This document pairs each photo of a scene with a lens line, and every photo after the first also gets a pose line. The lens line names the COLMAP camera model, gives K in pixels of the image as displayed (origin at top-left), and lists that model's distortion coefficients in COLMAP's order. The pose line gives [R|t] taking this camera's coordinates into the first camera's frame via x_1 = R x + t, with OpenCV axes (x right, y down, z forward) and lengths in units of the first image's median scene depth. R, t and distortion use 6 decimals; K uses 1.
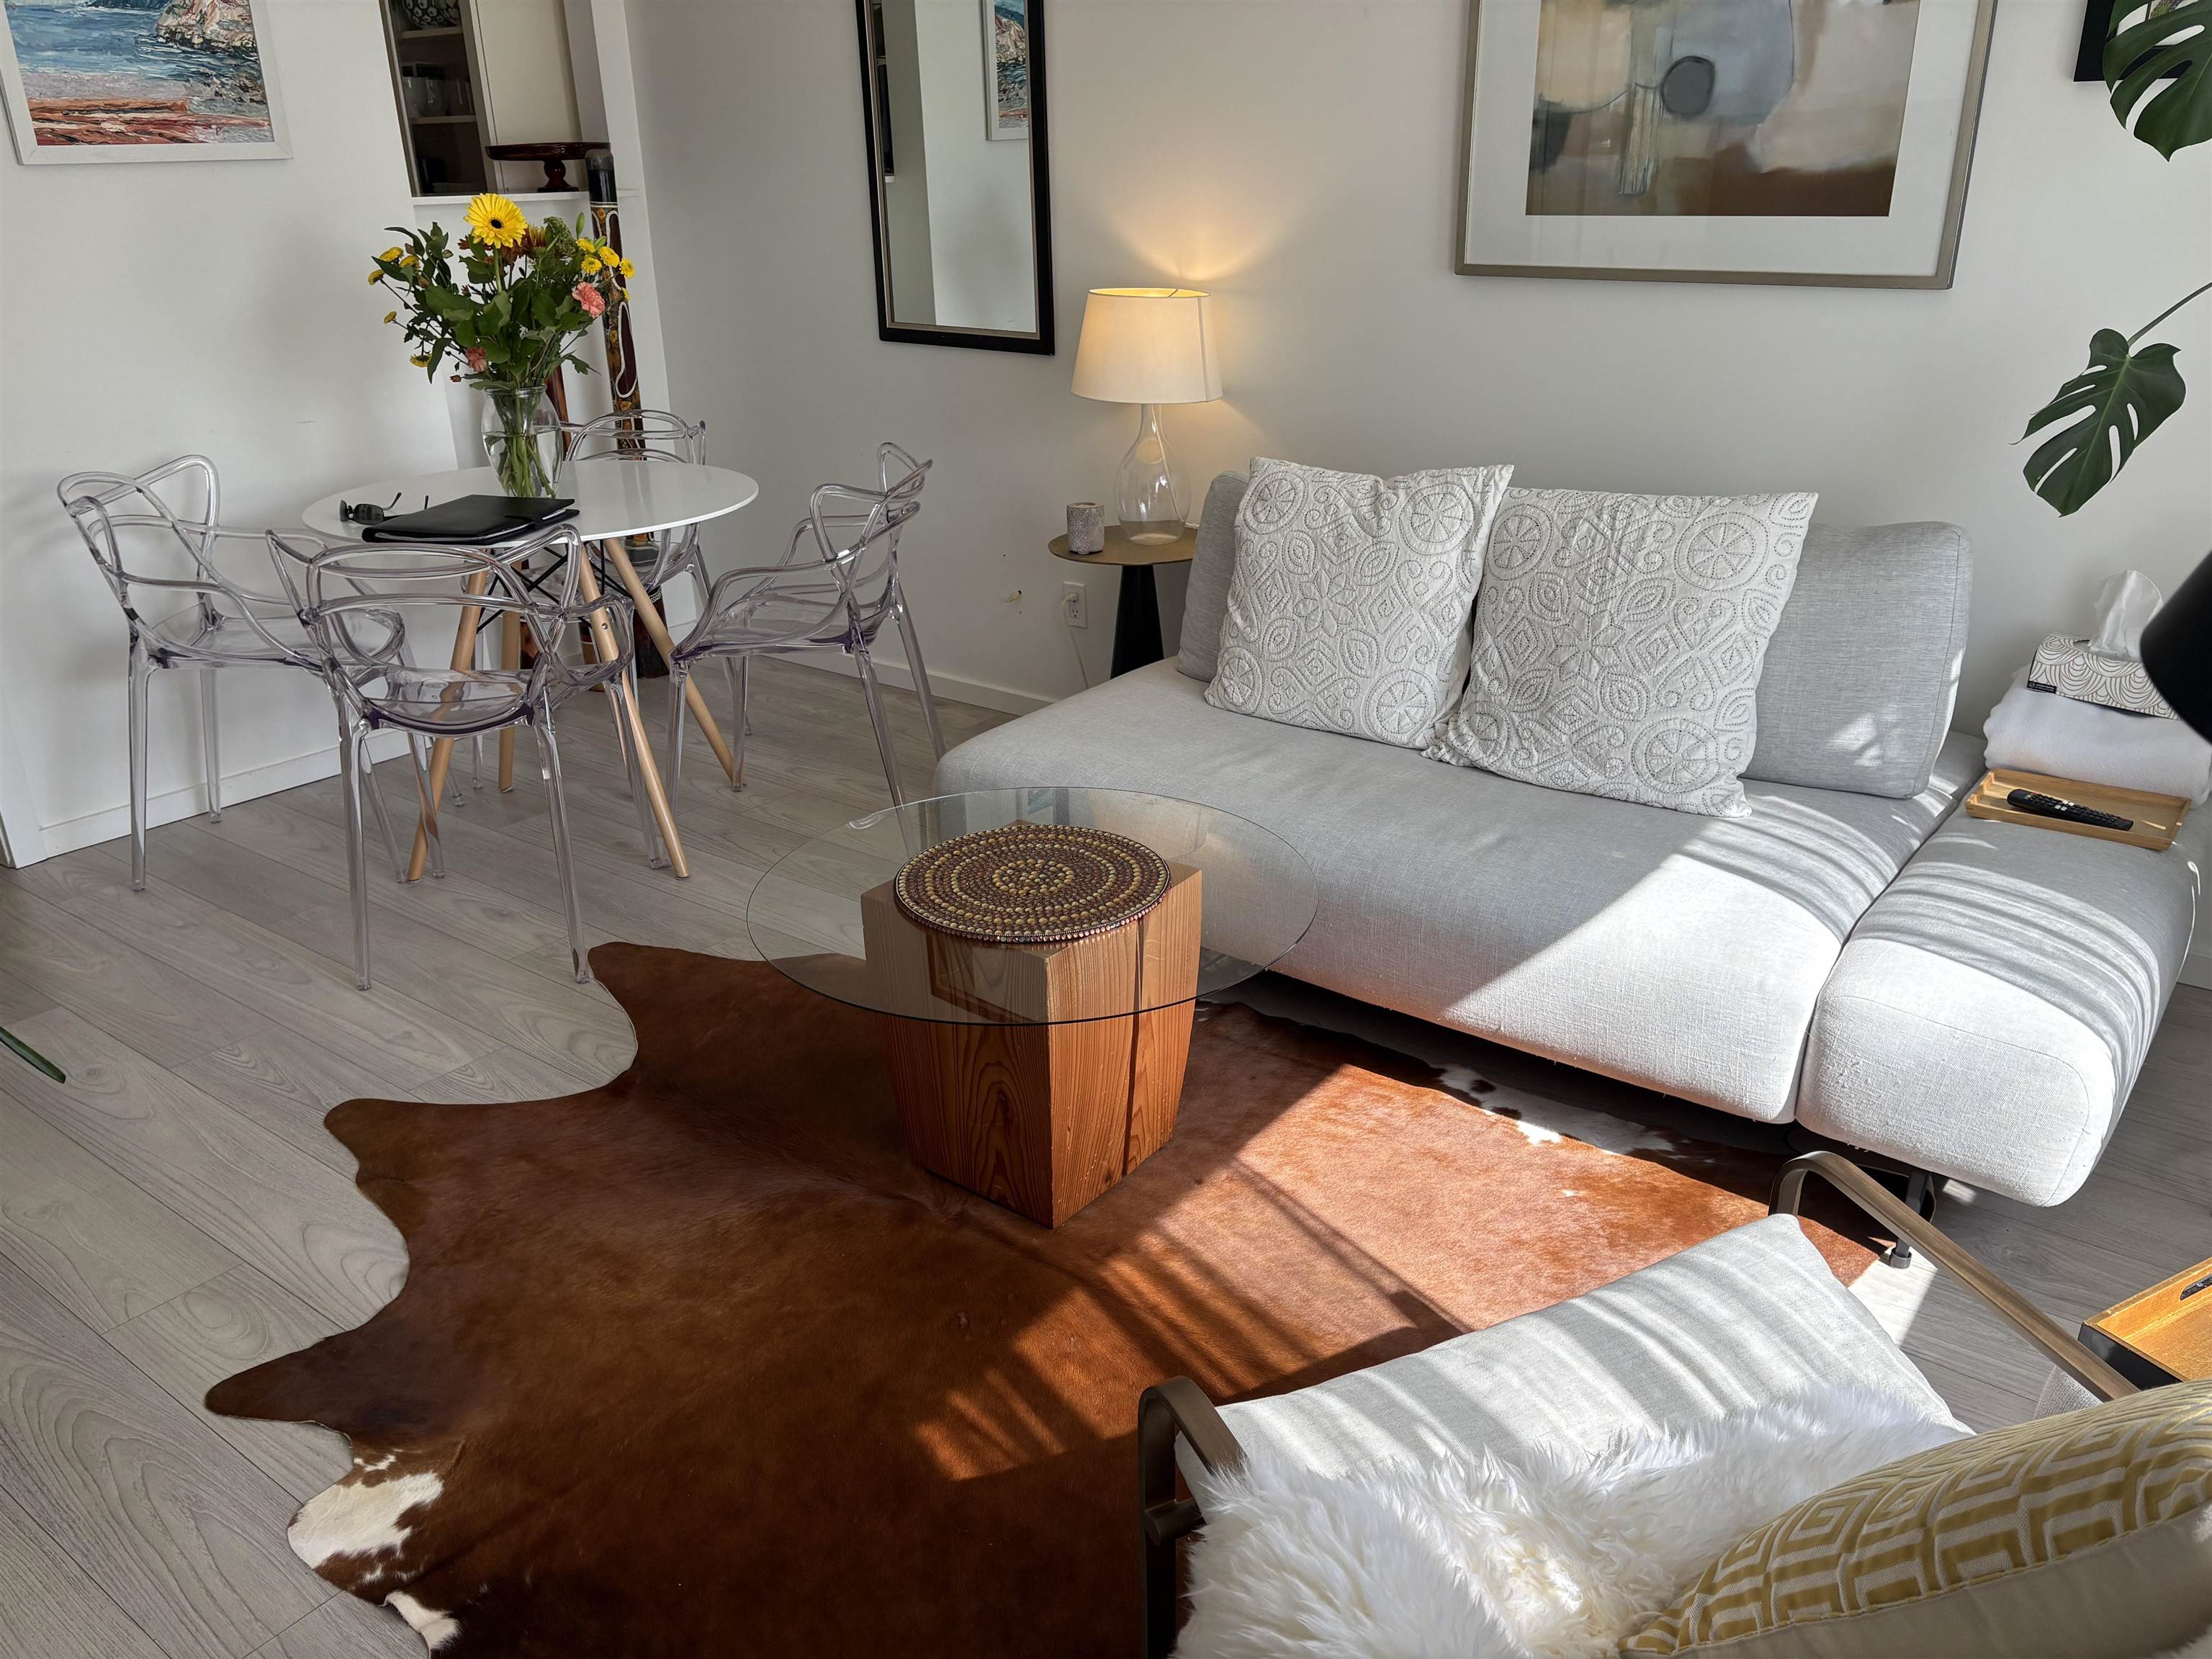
lens RADIAL K [[1691.7, 0, 1106.0], [0, 1691.7, 829.5], [0, 0, 1]] dist [0.074492, -0.050173]
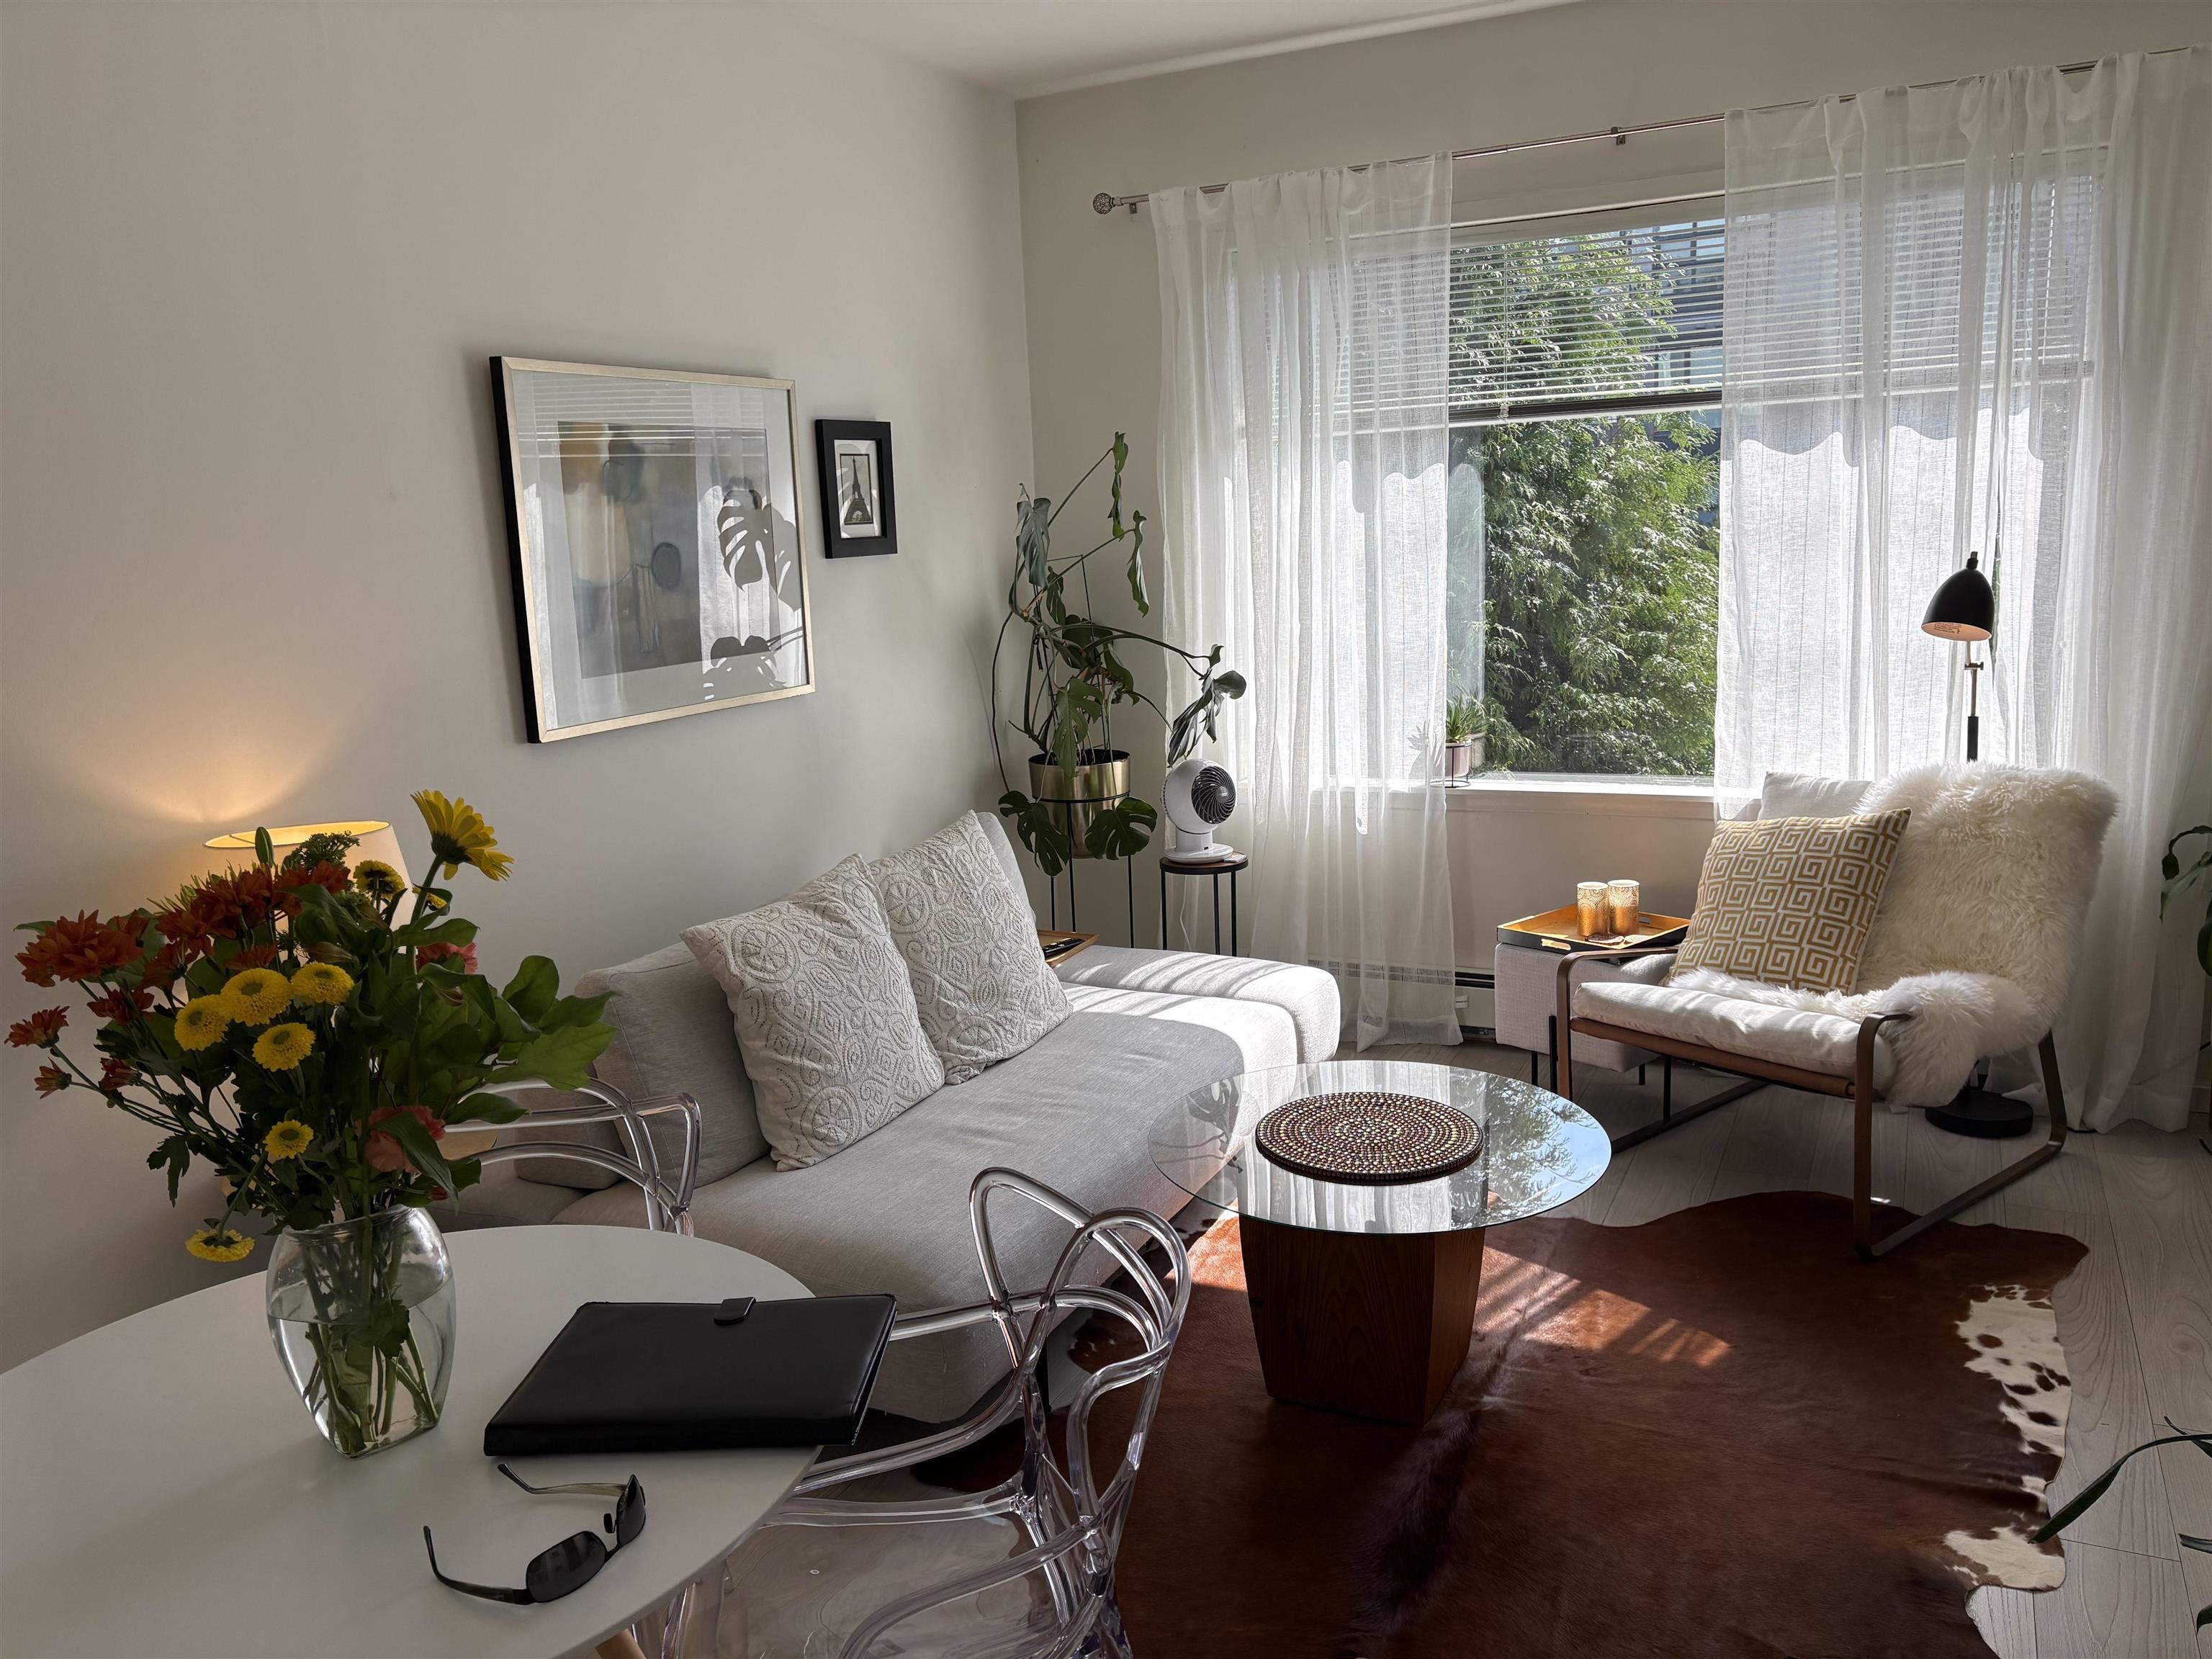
lens RADIAL K [[1771.0, 0, 1106.0], [0, 1771.0, 829.5], [0, 0, 1]] dist [0.186363, -0.211091]
pose [[-0.230120, -0.143968, 0.962454, -1.269200], [0.410326, 0.882431, 0.230106, -0.562011], [-0.882427, 0.447871, -0.143991, 1.292436]]
